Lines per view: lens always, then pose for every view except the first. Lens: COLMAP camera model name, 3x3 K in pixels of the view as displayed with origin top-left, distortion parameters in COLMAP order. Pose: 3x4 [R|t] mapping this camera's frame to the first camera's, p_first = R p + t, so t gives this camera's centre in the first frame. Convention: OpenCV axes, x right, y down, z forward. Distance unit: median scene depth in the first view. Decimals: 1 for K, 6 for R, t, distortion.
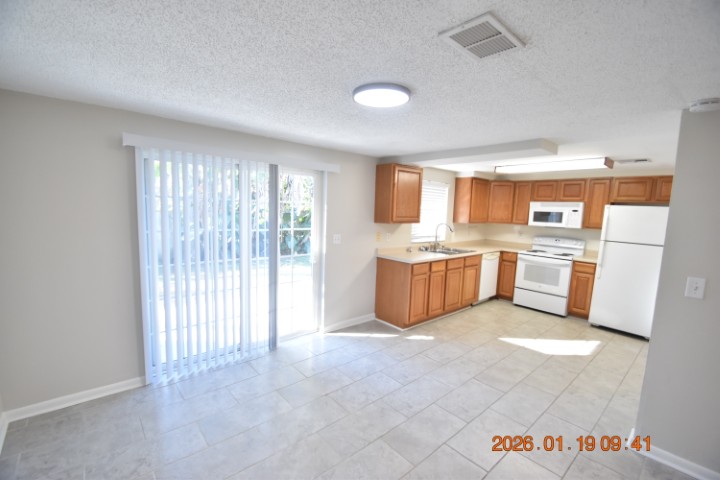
lens RADIAL K [[316.0, 0, 354.4], [0, 316.0, 243.6], [0, 0, 1]] dist [-0.001676, -0.004428]
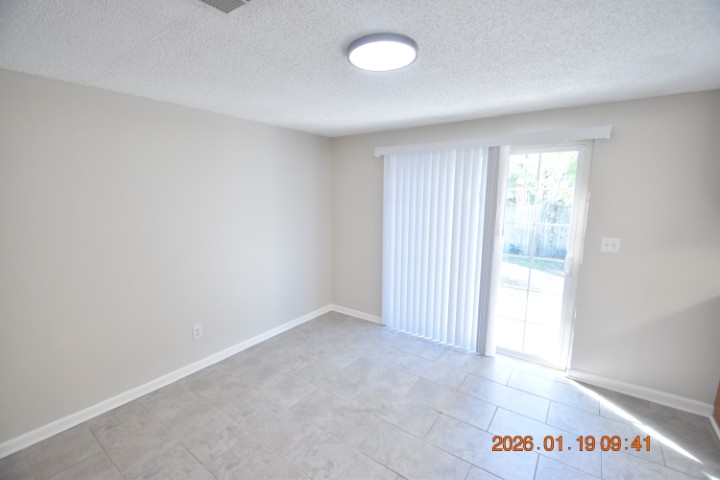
lens RADIAL K [[316.0, 0, 359.2], [0, 316.0, 241.8], [0, 0, 1]] dist [-0.001676, -0.004428]
pose [[0.214496, 0.115711, -0.969847, 0.453584], [-0.102099, 0.990174, 0.095555, -0.030130], [0.971374, 0.078525, 0.224202, 0.388343]]
